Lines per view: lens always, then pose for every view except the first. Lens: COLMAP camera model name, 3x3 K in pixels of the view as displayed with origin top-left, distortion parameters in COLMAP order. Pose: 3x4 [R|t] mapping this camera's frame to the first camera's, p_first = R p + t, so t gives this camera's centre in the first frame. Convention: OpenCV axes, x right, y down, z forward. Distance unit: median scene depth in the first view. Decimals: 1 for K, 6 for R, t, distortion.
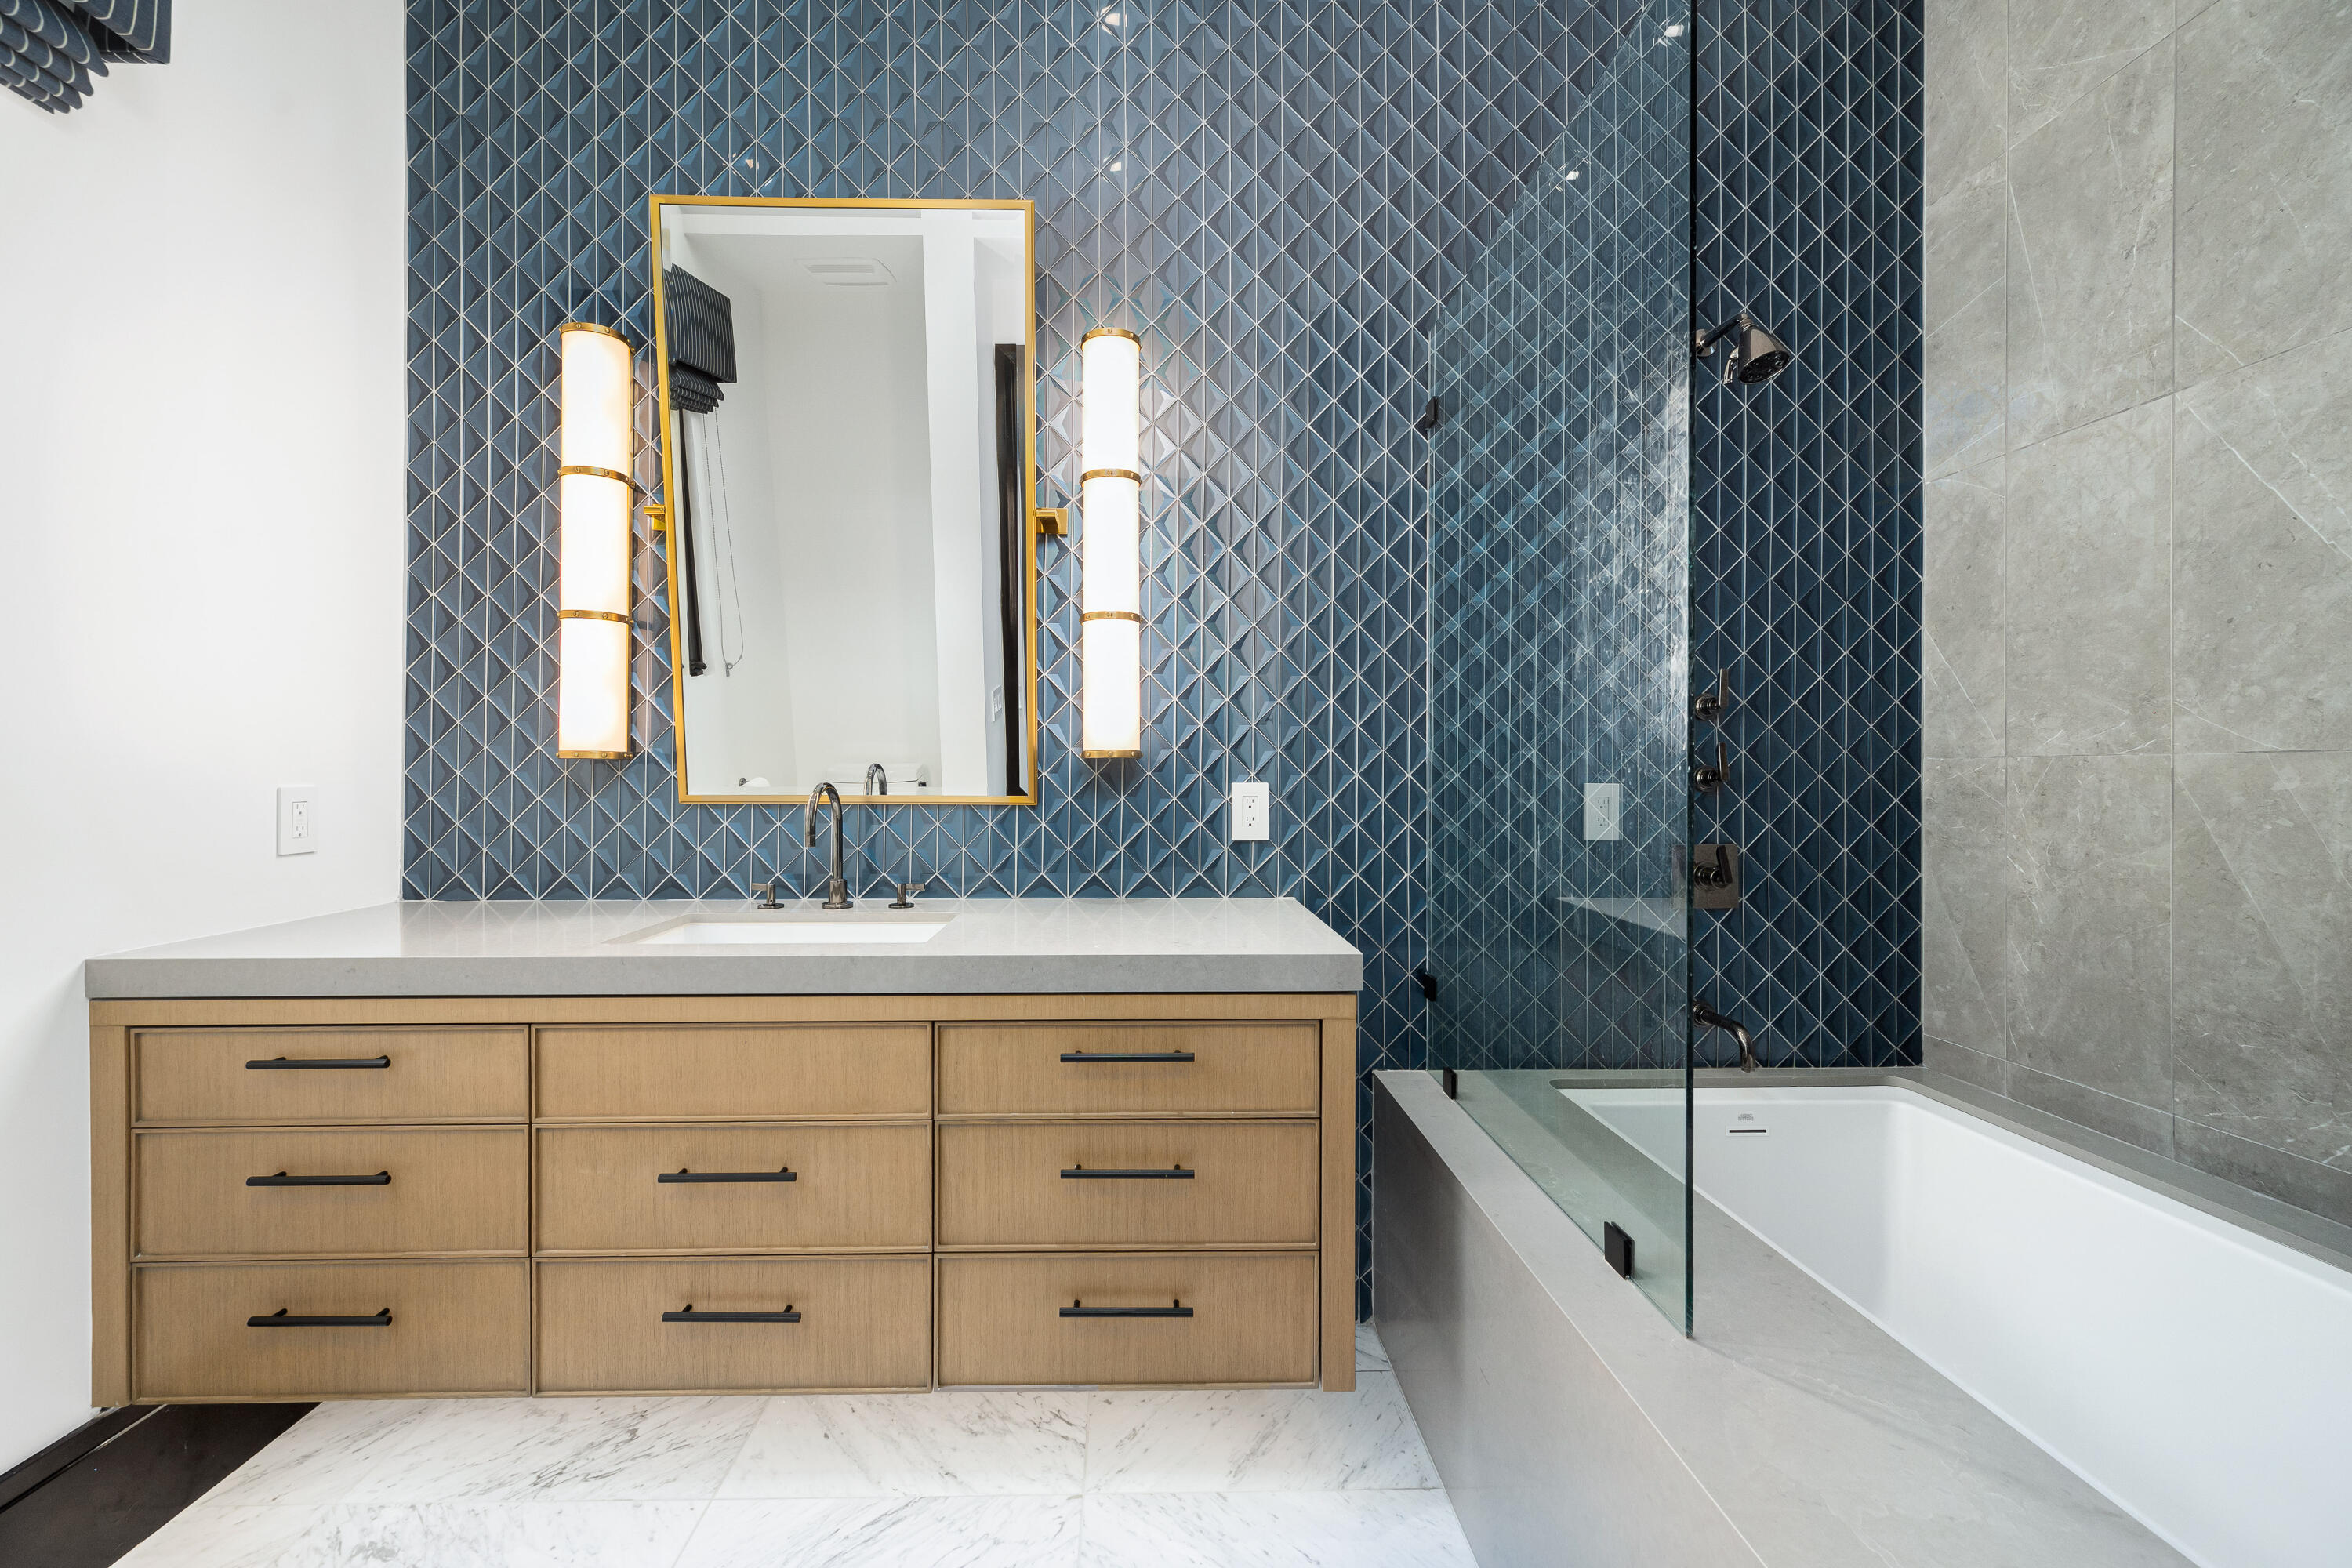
lens RADIAL K [[940.7, 0, 1173.8], [0, 940.7, 753.7], [0, 0, 1]] dist [0.000134, -0.000274]
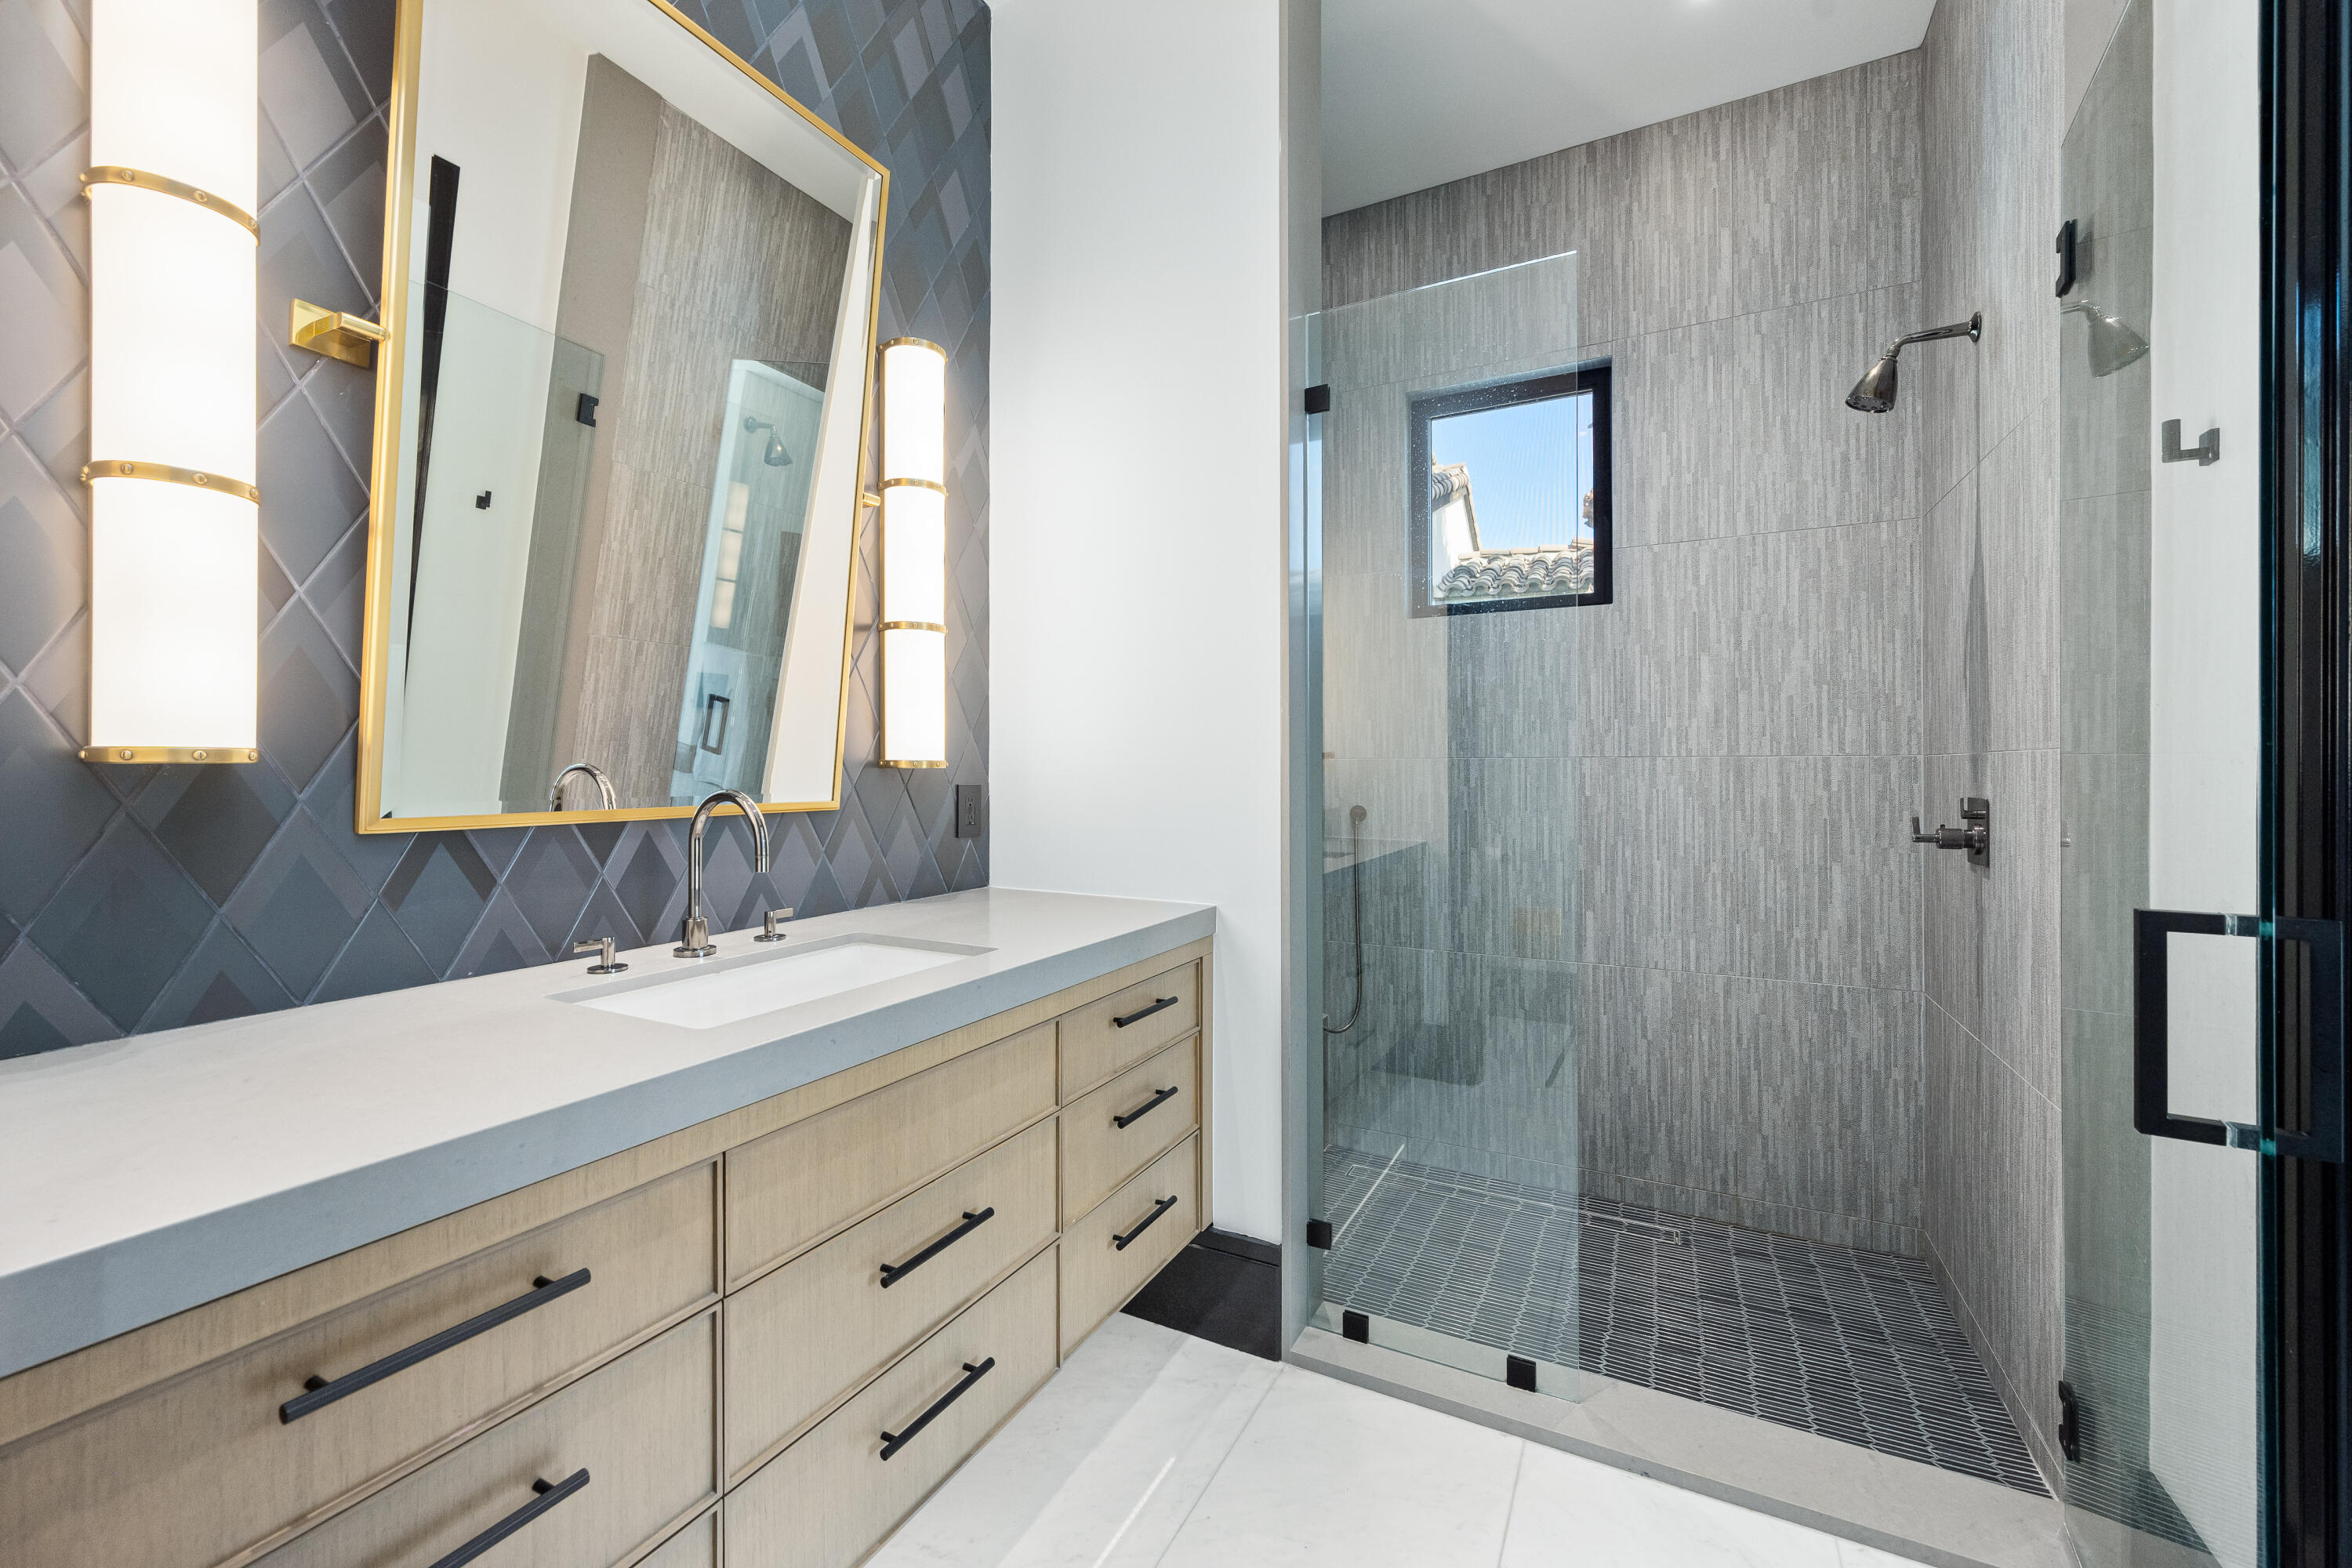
lens RADIAL K [[940.7, 0, 1173.8], [0, 940.7, 753.7], [0, 0, 1]] dist [0.000134, -0.000274]
pose [[0.505285, 0.000690, 0.862952, -0.815878], [-0.001354, 0.999999, -0.000007, 0.000876], [-0.862952, -0.001164, 0.505285, 0.282721]]
